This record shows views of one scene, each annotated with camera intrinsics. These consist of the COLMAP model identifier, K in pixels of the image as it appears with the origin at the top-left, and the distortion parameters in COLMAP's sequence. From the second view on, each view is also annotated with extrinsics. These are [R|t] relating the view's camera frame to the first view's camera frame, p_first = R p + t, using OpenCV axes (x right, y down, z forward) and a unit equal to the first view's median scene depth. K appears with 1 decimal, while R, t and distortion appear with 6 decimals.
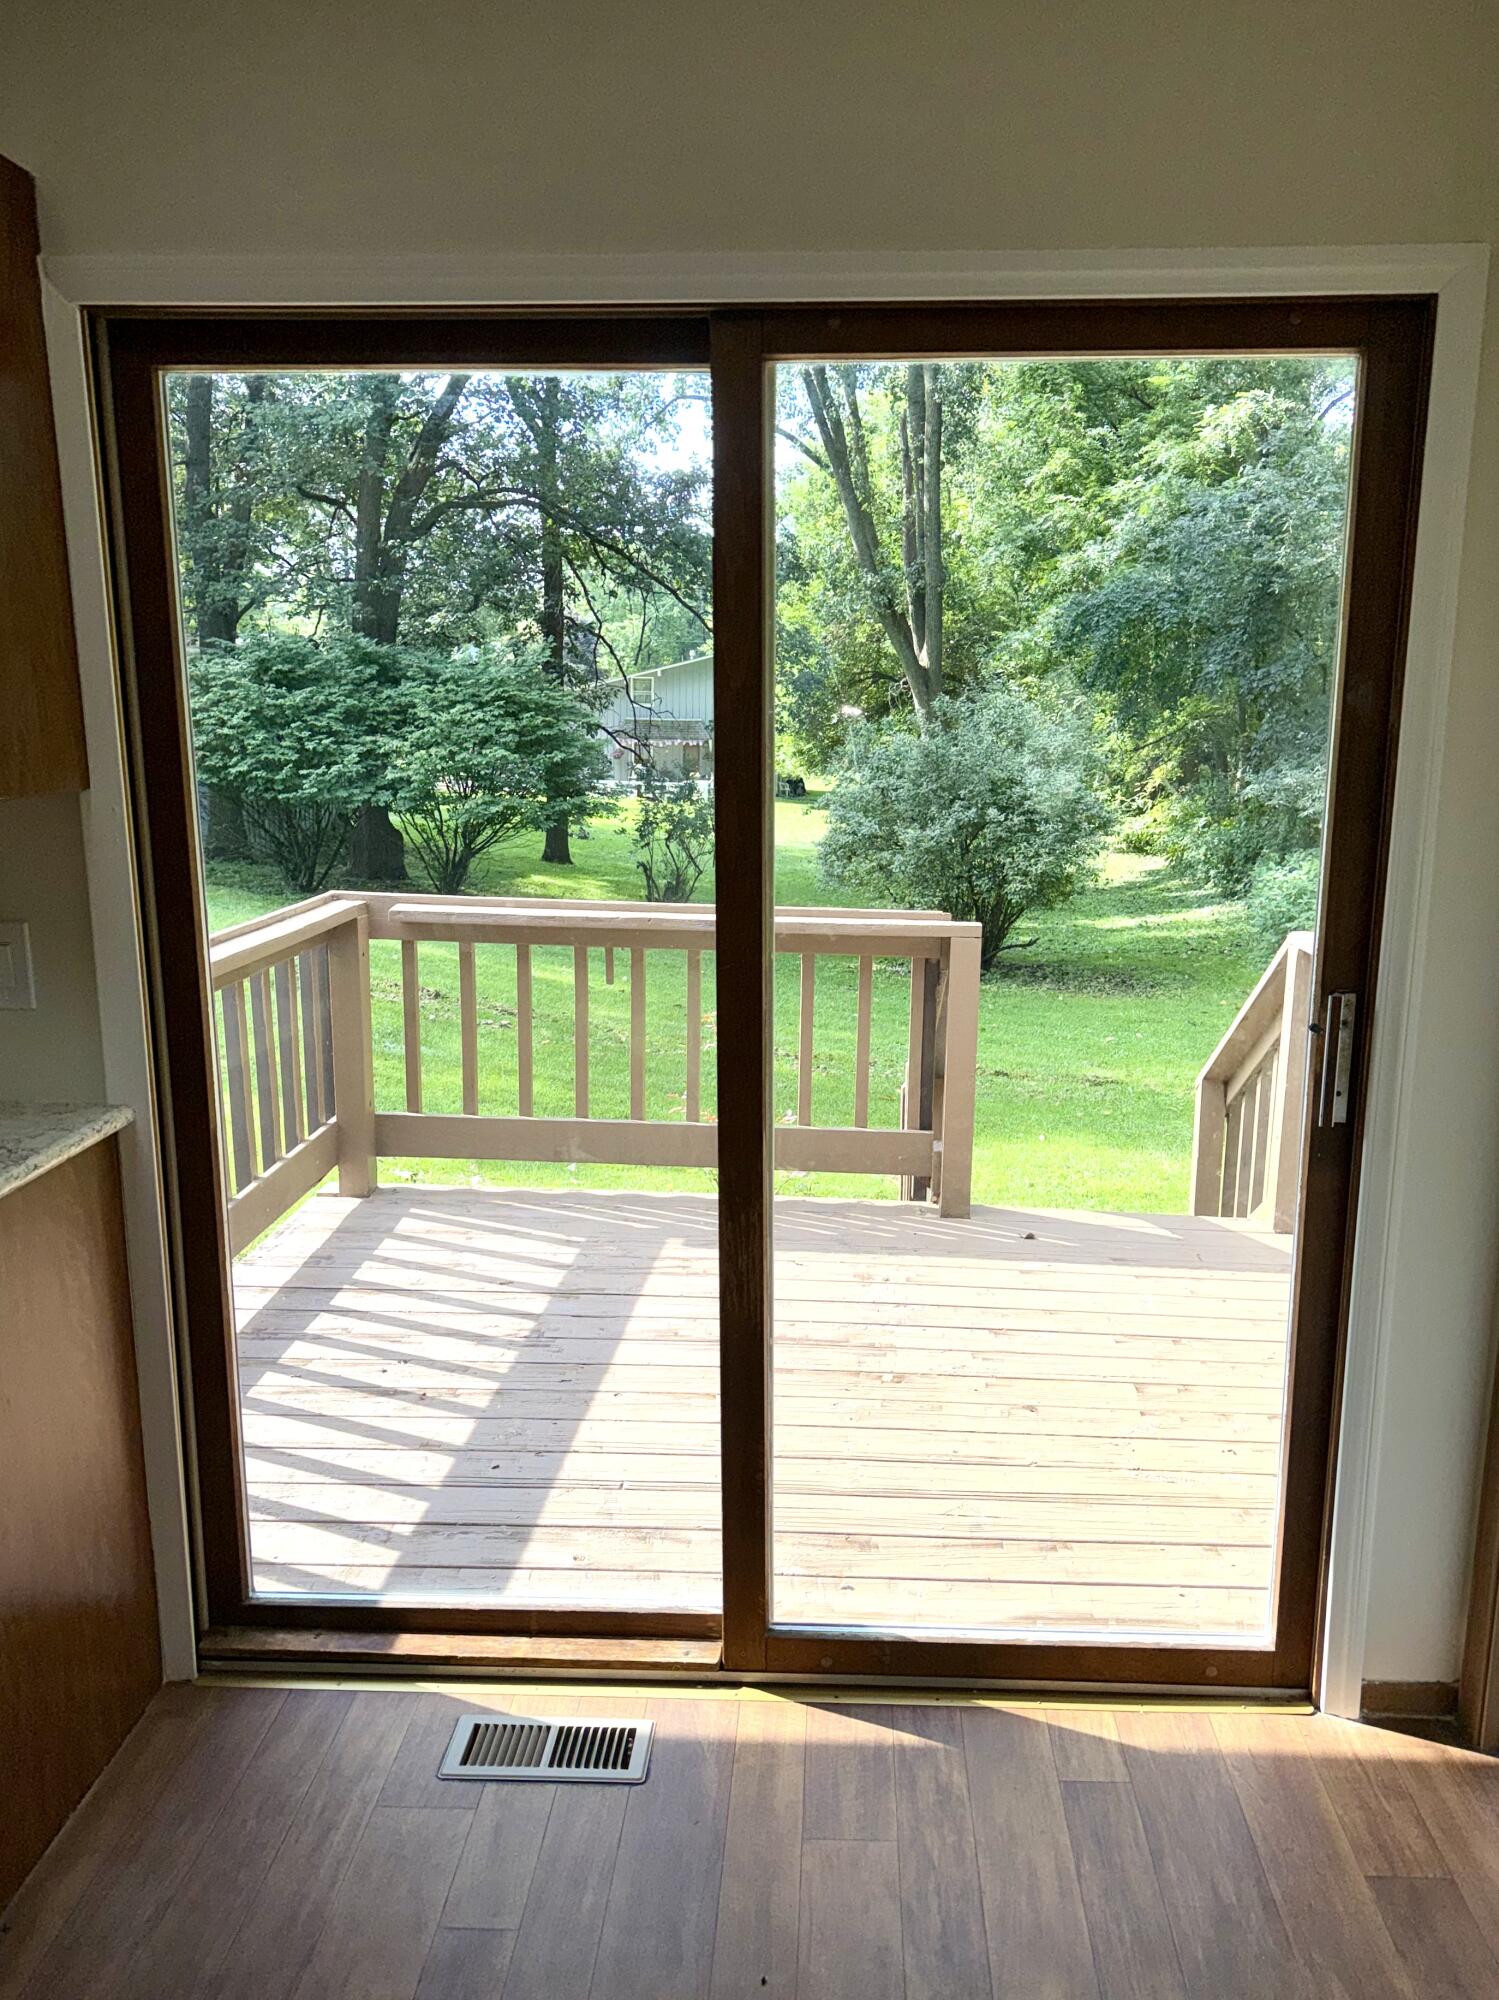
lens RADIAL K [[1529.3, 0, 793.6], [0, 1529.3, 1057.5], [0, 0, 1]] dist [0.085019, -0.048204]
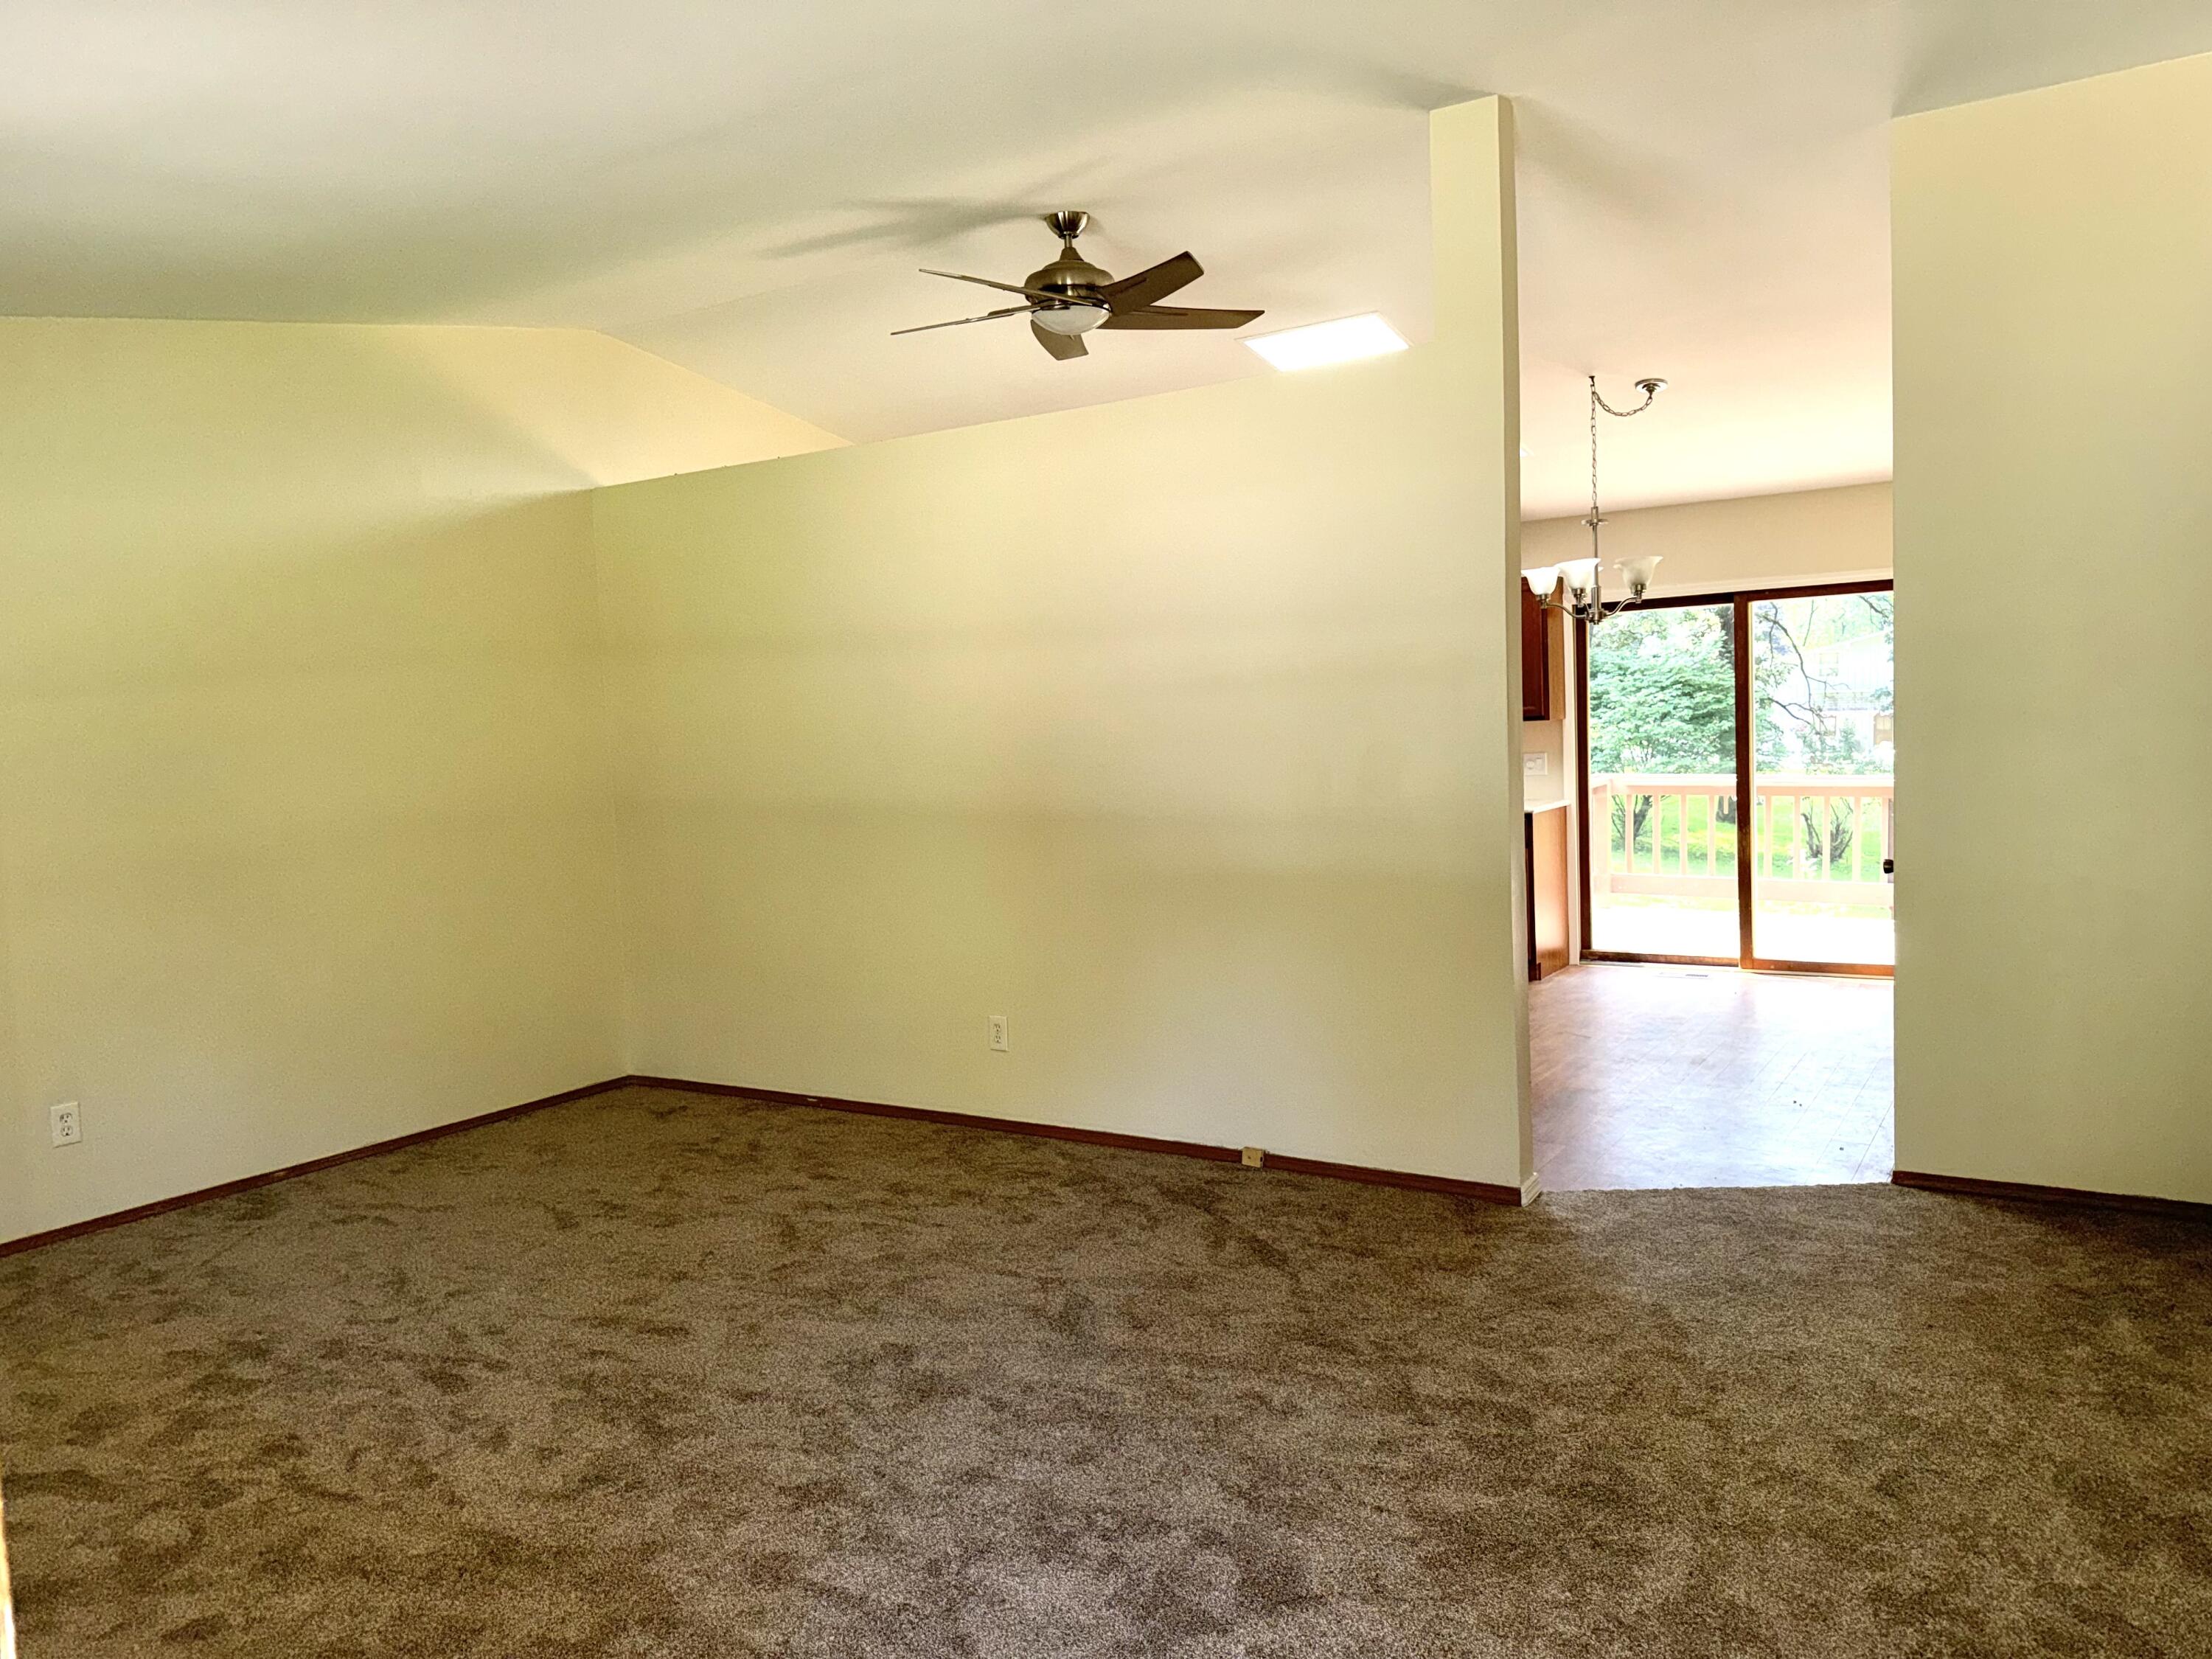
lens RADIAL K [[1555.0, 0, 1091.0], [0, 1555.0, 818.7], [0, 0, 1]] dist [0.038750, -0.056059]
pose [[0.855094, -0.006954, -0.518427, 0.063119], [-0.067943, 0.989784, -0.125342, 0.072806], [0.514002, 0.142403, 0.845886, -0.324671]]
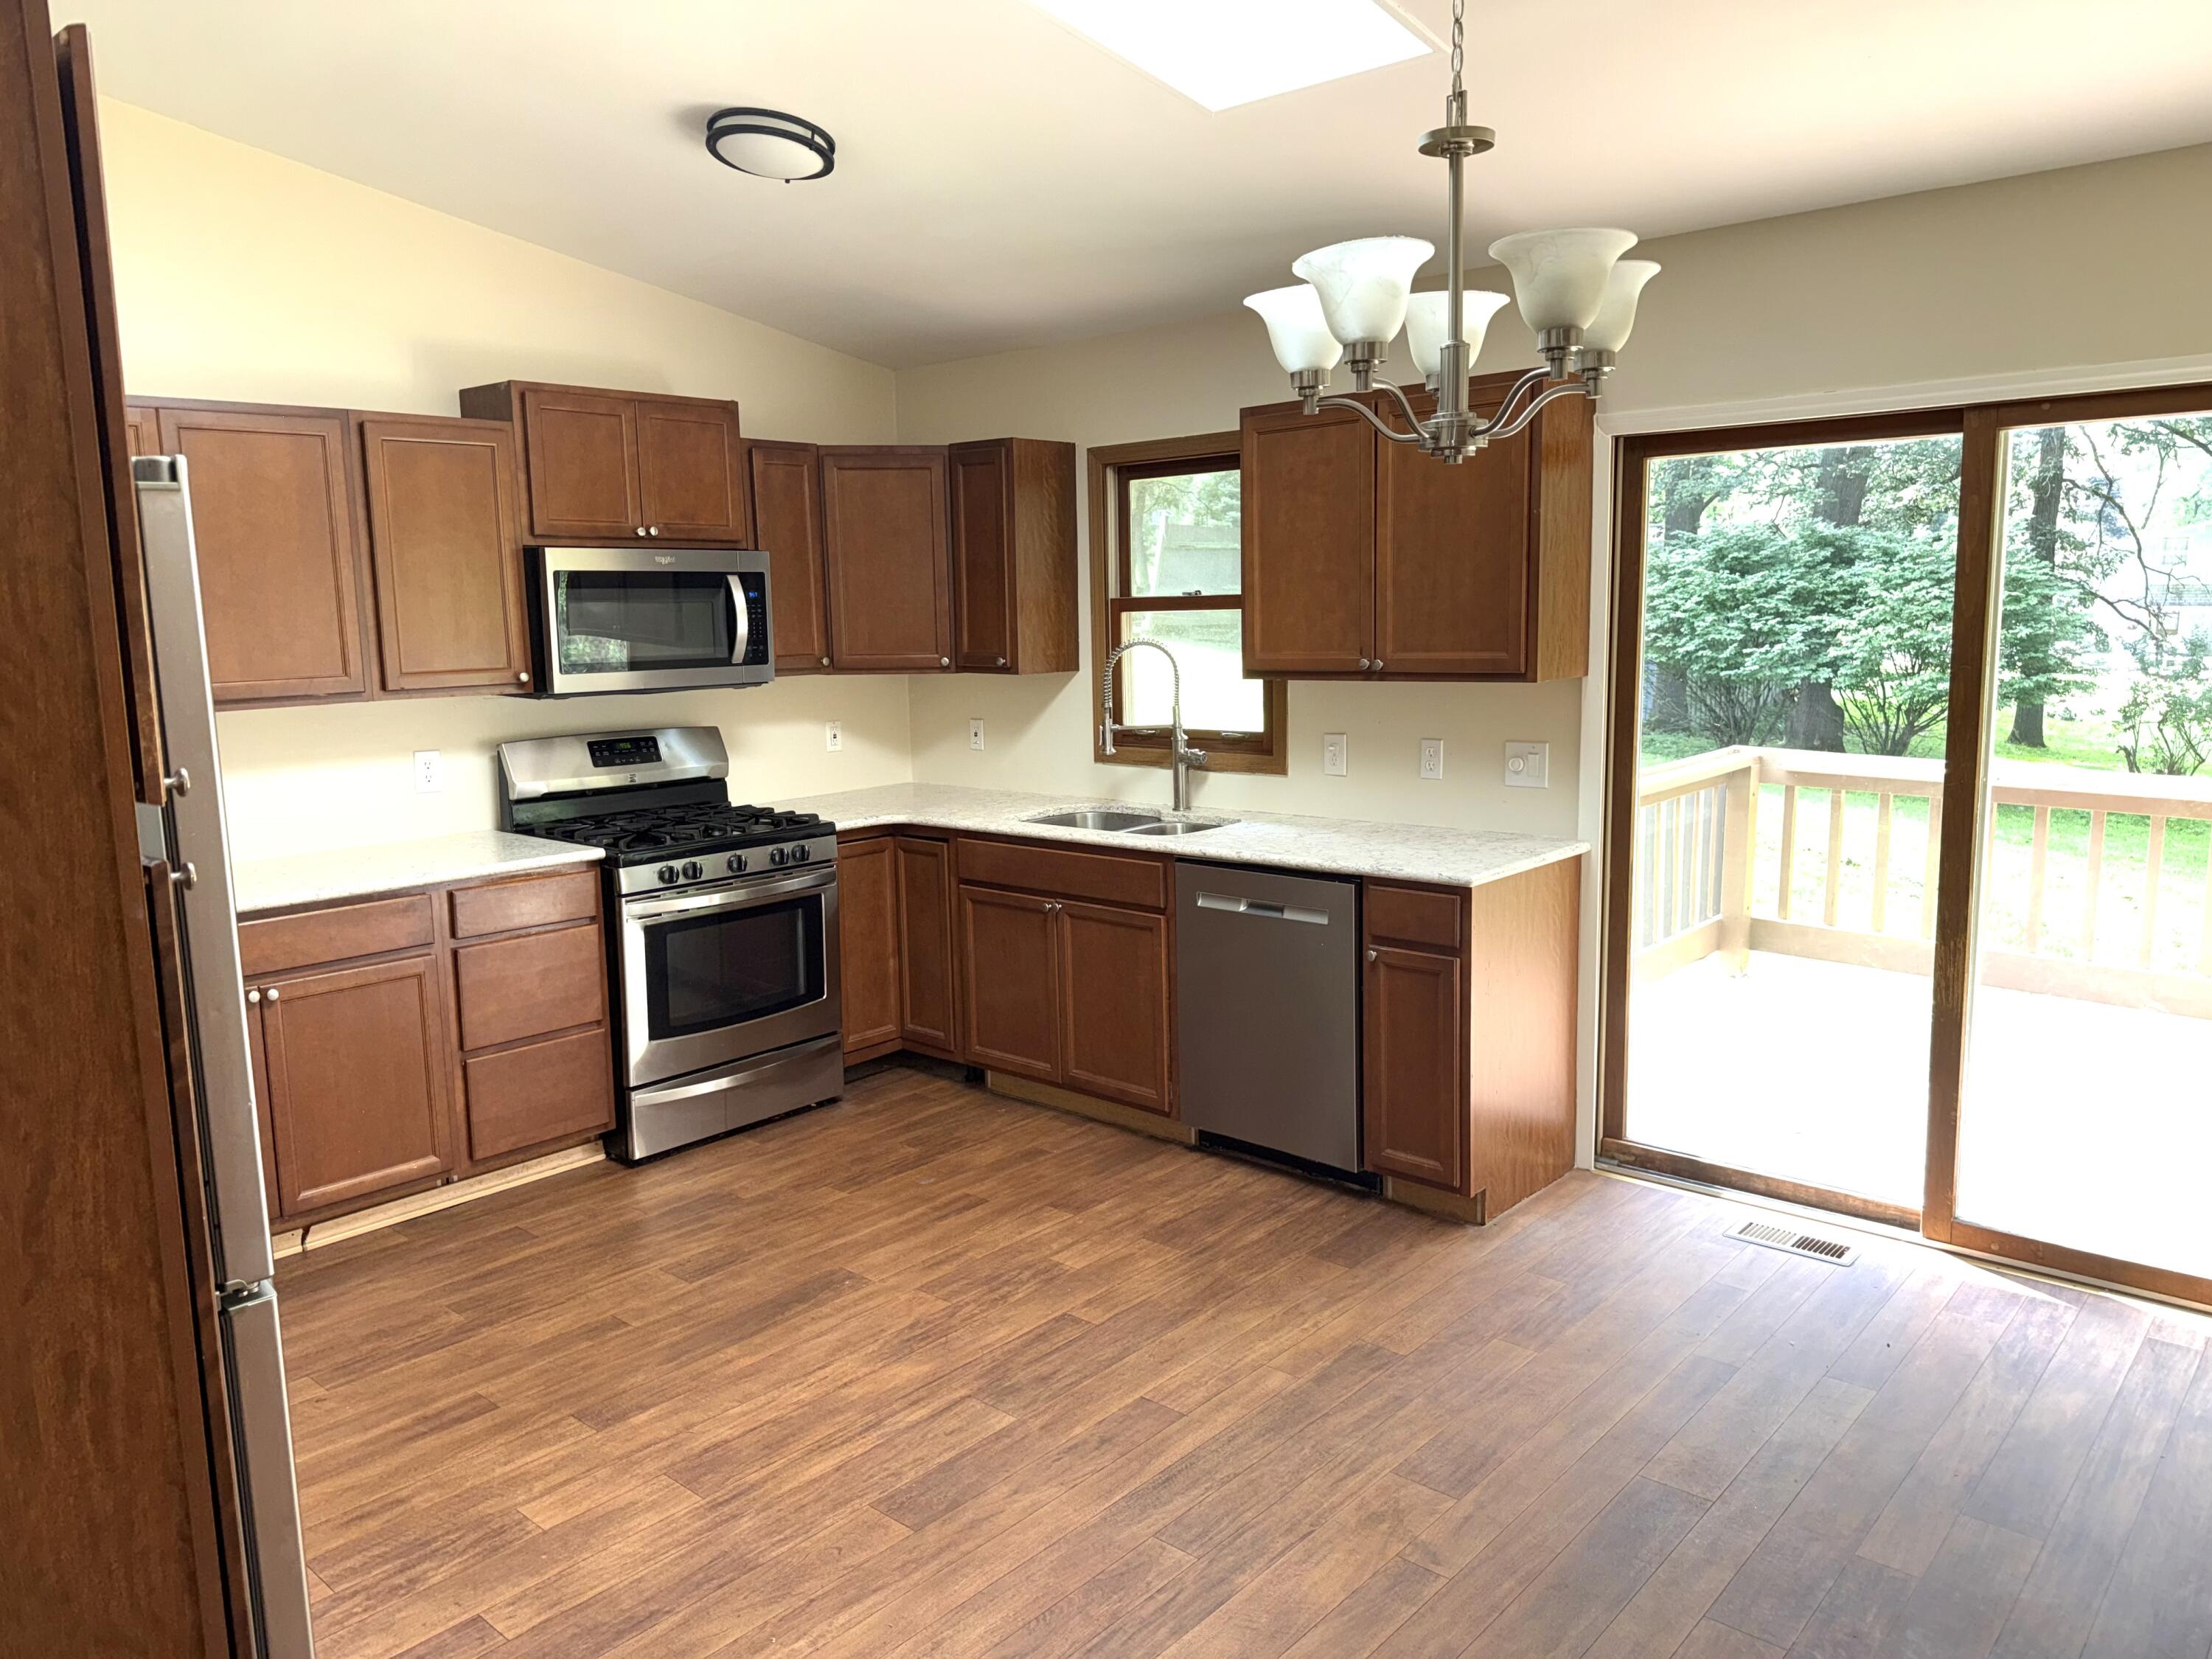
lens RADIAL K [[1555.0, 0, 1093.2], [0, 1555.0, 818.6], [0, 0, 1]] dist [0.038750, -0.056059]
pose [[0.763357, 0.067402, -0.642450, 0.037277], [-0.114381, 0.992930, -0.031734, 0.015102], [0.635769, 0.097708, 0.765670, -0.095039]]
